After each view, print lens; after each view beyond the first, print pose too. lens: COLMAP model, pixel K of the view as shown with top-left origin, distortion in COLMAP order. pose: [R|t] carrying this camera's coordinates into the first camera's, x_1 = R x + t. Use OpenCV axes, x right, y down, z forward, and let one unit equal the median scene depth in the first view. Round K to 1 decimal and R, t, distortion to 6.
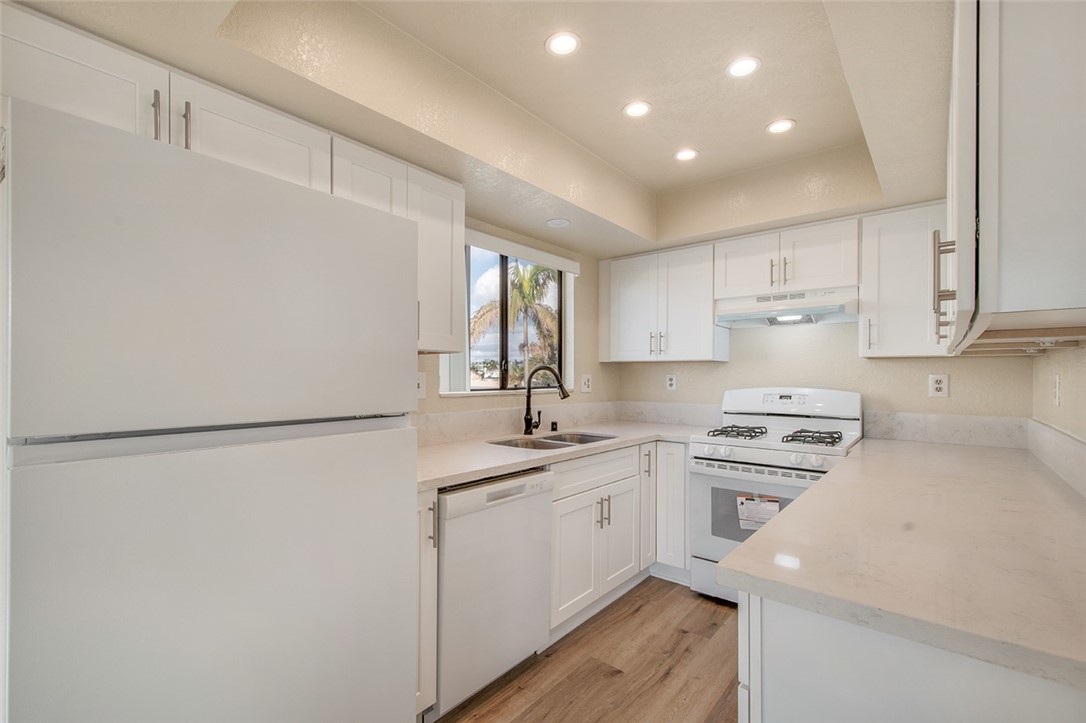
lens RADIAL K [[470.7, 0, 541.0], [0, 470.7, 376.0], [0, 0, 1]] dist [0.000560, -0.002930]
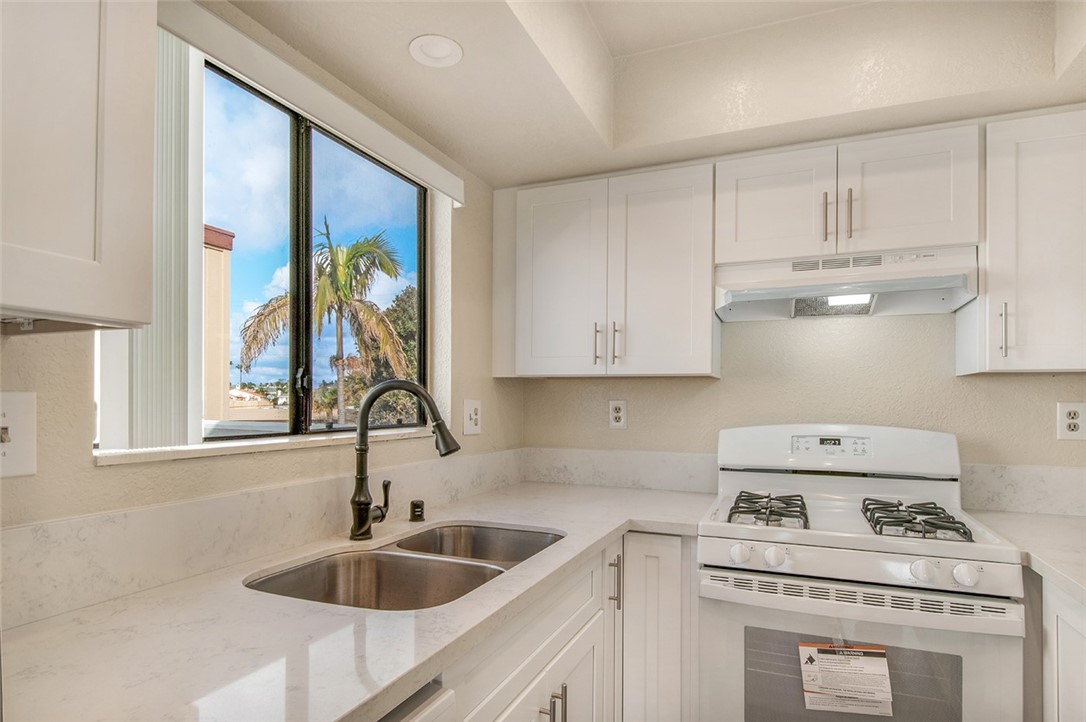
lens RADIAL K [[589.0, 0, 538.3], [0, 589.0, 401.0], [0, 0, 1]] dist [0.004975, -0.001017]
pose [[0.956473, 0.004489, 0.291786, -0.029270], [-0.003791, 0.999988, -0.002956, -0.000570], [-0.291796, 0.001721, 0.956479, 0.430121]]
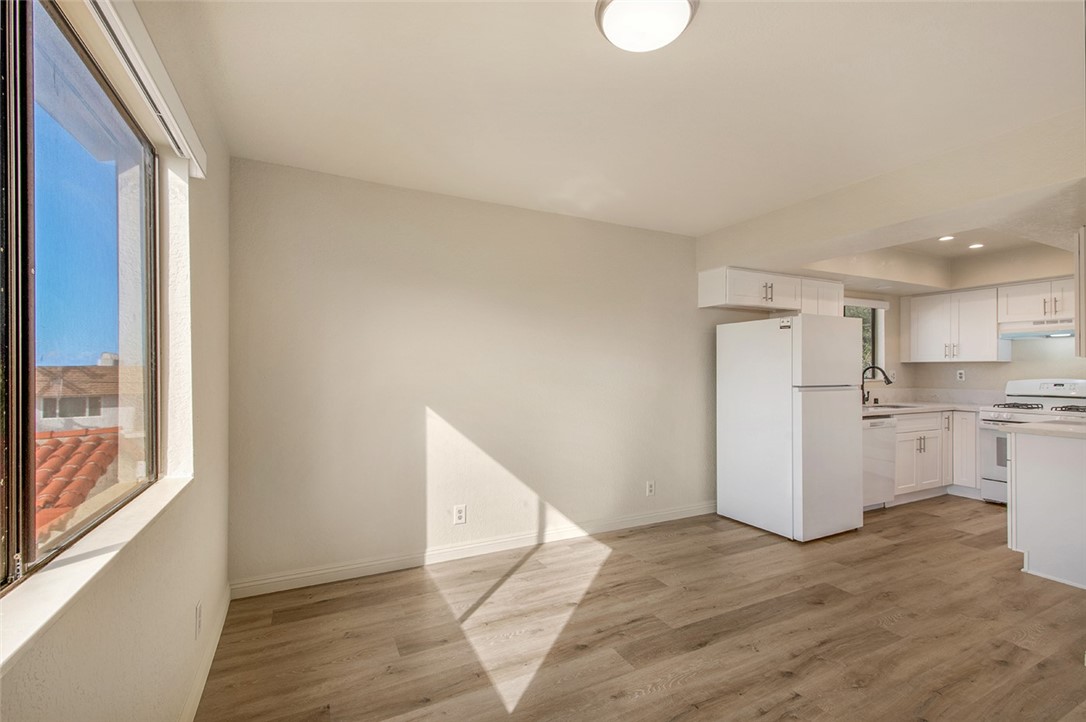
lens RADIAL K [[470.7, 0, 531.3], [0, 470.7, 368.8], [0, 0, 1]] dist [0.000560, -0.002930]
pose [[0.907902, -0.005119, -0.419151, -0.416999], [0.003201, 0.999981, -0.005280, -0.006054], [0.419170, 0.003452, 0.907901, -1.149986]]
